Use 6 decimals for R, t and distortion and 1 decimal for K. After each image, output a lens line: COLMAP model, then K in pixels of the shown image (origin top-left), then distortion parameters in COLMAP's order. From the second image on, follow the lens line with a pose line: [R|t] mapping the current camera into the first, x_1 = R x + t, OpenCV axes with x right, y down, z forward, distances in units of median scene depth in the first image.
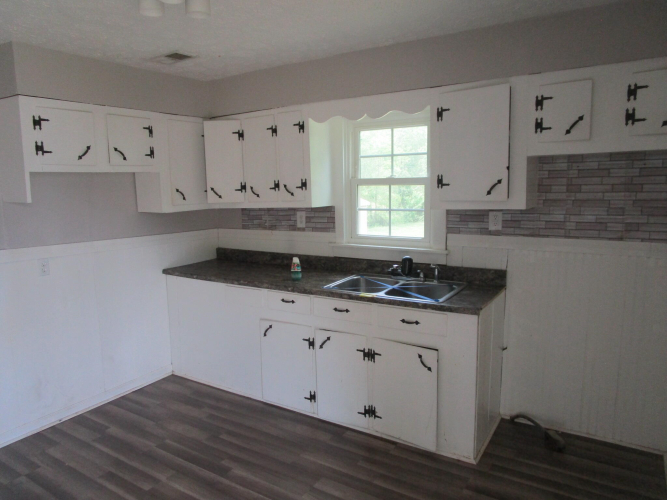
lens RADIAL K [[475.5, 0, 333.5], [0, 475.5, 250.0], [0, 0, 1]] dist [-0.025976, 0.005541]
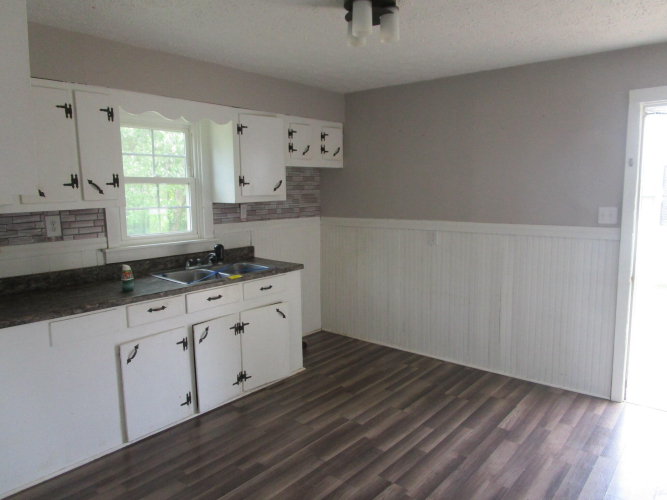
lens RADIAL K [[475.5, 0, 333.5], [0, 475.5, 250.0], [0, 0, 1]] dist [-0.025976, 0.005541]
pose [[0.122894, -0.110294, 0.986272, -0.962366], [0.140106, 0.985780, 0.092781, -0.040995], [-0.982480, 0.126780, 0.136599, 0.556184]]
